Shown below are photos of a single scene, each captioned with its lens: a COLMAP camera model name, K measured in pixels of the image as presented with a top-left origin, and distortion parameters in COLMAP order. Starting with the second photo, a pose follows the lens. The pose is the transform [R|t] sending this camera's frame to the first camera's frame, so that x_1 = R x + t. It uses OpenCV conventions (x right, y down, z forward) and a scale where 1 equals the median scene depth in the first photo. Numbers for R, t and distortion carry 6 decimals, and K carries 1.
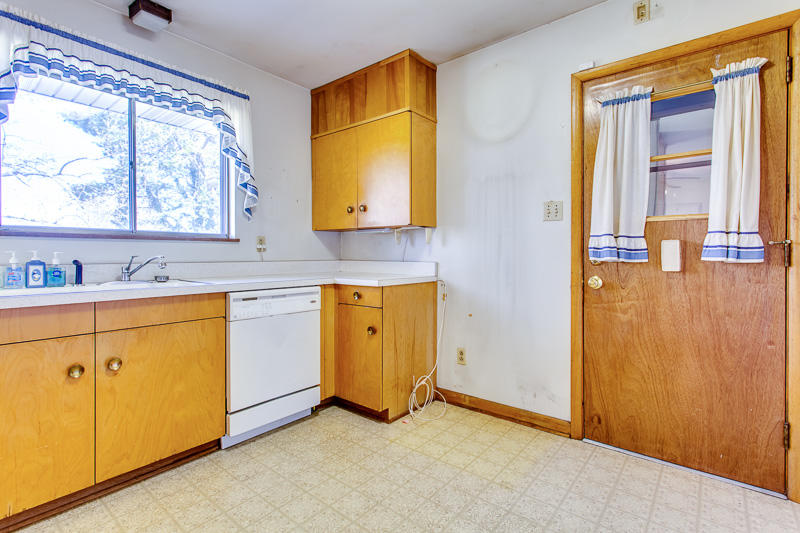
lens RADIAL K [[397.8, 0, 398.2], [0, 397.8, 262.8], [0, 0, 1]] dist [0.005521, 0.000835]
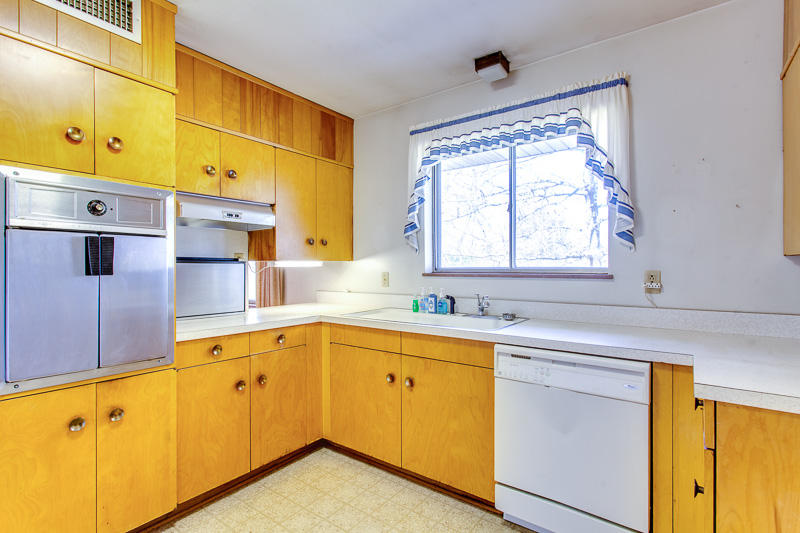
lens RADIAL K [[397.8, 0, 411.9], [0, 397.8, 270.4], [0, 0, 1]] dist [0.005521, 0.000835]
pose [[0.035417, 0.013251, -0.999285, 0.448681], [-0.017075, 0.999774, 0.012652, -0.095273], [0.999227, 0.016615, 0.035635, 0.788048]]
